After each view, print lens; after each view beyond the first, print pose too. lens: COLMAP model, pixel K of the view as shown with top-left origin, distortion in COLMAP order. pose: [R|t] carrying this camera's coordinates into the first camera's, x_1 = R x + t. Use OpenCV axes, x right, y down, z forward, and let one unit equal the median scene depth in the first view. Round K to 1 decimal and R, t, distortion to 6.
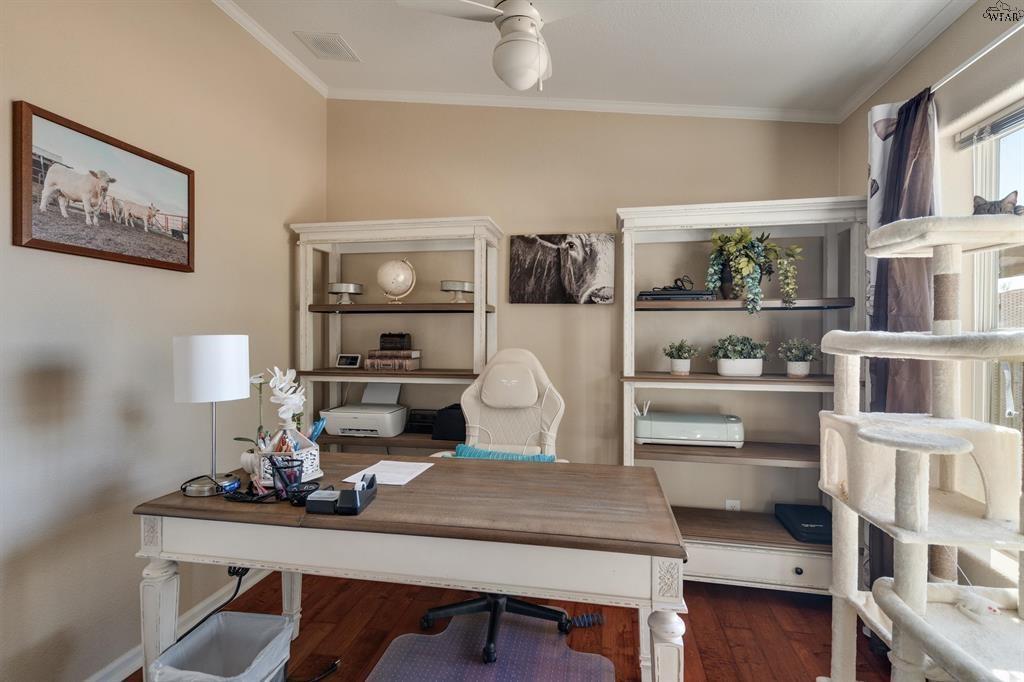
lens RADIAL K [[493.0, 0, 508.0], [0, 493.0, 337.9], [0, 0, 1]] dist [-0.001269, -0.000333]
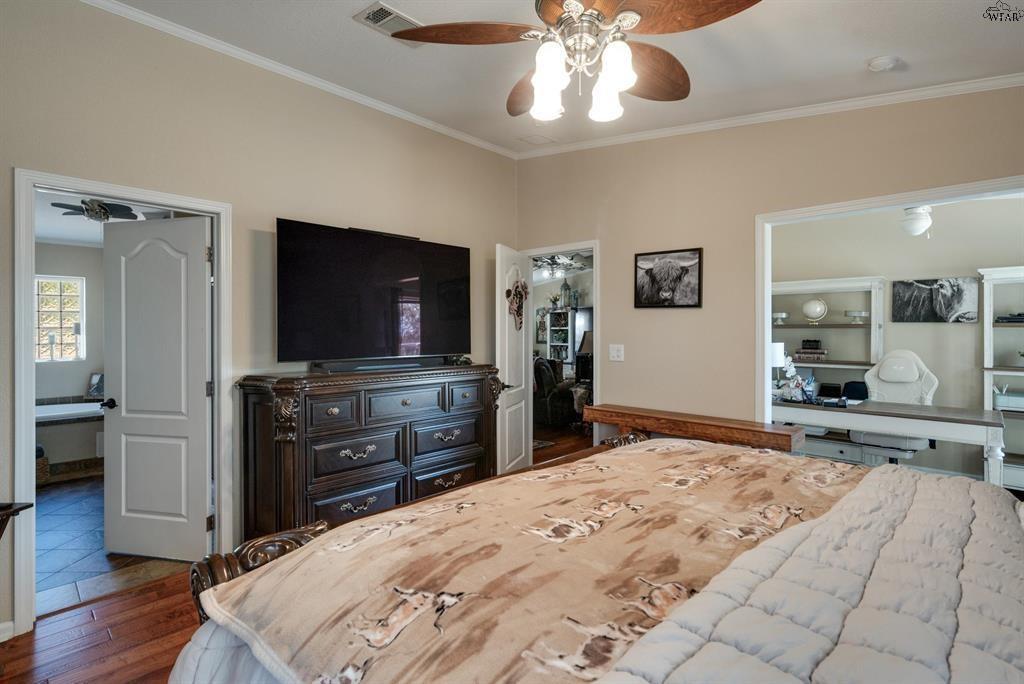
lens RADIAL K [[493.0, 0, 508.7], [0, 493.0, 333.1], [0, 0, 1]] dist [-0.001269, -0.000333]
pose [[0.838122, -0.000188, -0.545483, -0.180602], [-0.006936, 0.999915, -0.011002, -0.007243], [0.545439, 0.013004, 0.838050, -1.124697]]
